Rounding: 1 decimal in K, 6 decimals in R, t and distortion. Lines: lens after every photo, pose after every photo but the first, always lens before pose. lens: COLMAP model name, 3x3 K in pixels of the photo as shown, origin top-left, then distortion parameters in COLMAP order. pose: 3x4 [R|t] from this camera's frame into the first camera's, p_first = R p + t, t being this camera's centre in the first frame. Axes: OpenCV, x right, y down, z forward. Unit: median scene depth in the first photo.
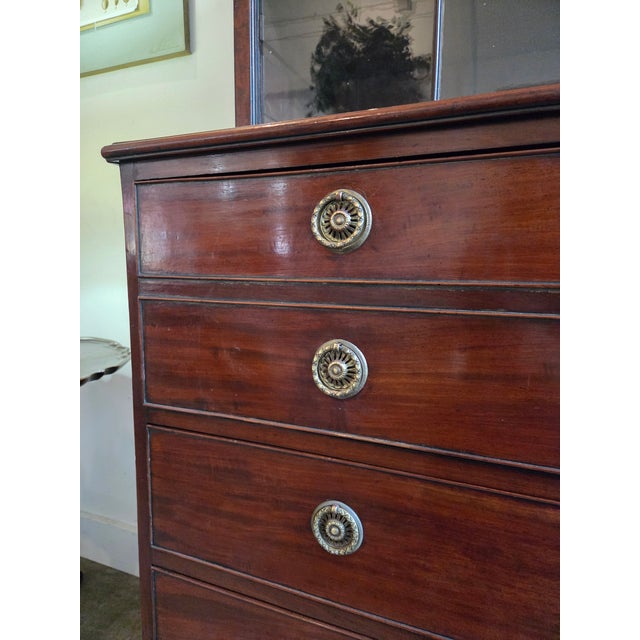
lens RADIAL K [[432.9, 0, 321.2], [0, 432.9, 321.4], [0, 0, 1]] dist [0.070858, -0.060225]
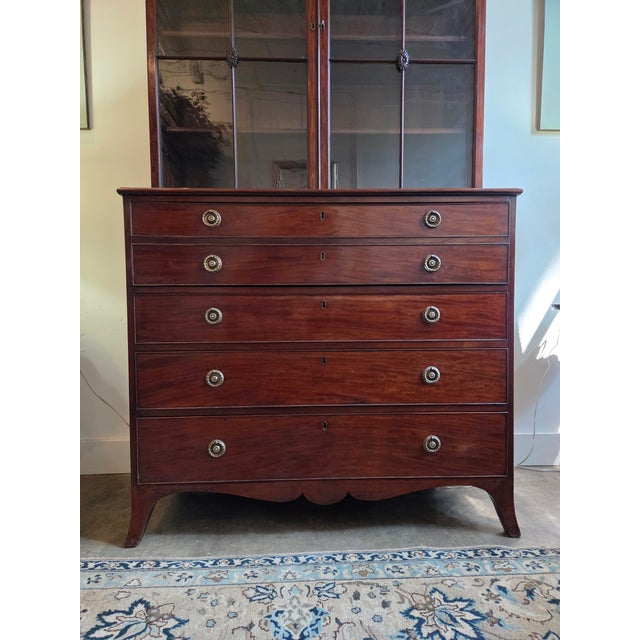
lens RADIAL K [[435.8, 0, 315.1], [0, 435.8, 321.6], [0, 0, 1]] dist [0.054726, -0.041866]
pose [[0.905005, -0.038529, 0.423651, -0.575628], [0.069919, 0.995818, -0.058796, 0.677052], [-0.419615, 0.082832, 0.903915, -1.940773]]
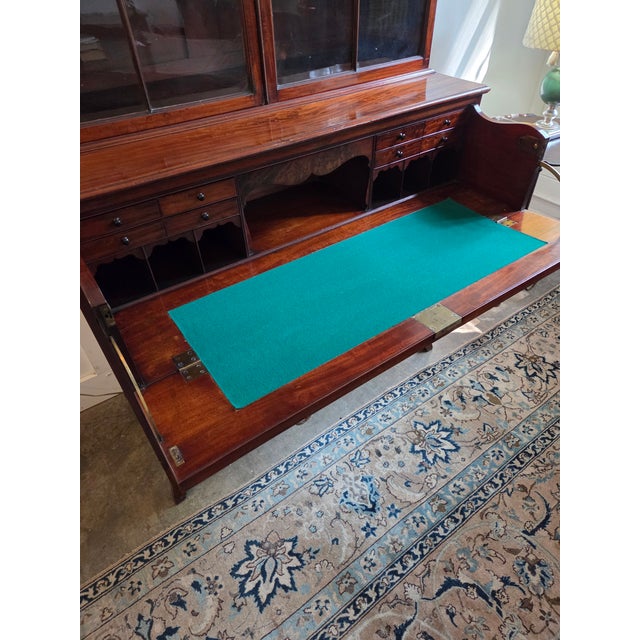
lens RADIAL K [[432.9, 0, 325.2], [0, 432.9, 318.1], [0, 0, 1]] dist [0.070858, -0.060225]
pose [[0.521498, -0.586172, 0.620034, -1.114070], [0.121310, 0.770225, 0.626129, -0.904470], [-0.844585, -0.251309, 0.472780, -0.830266]]
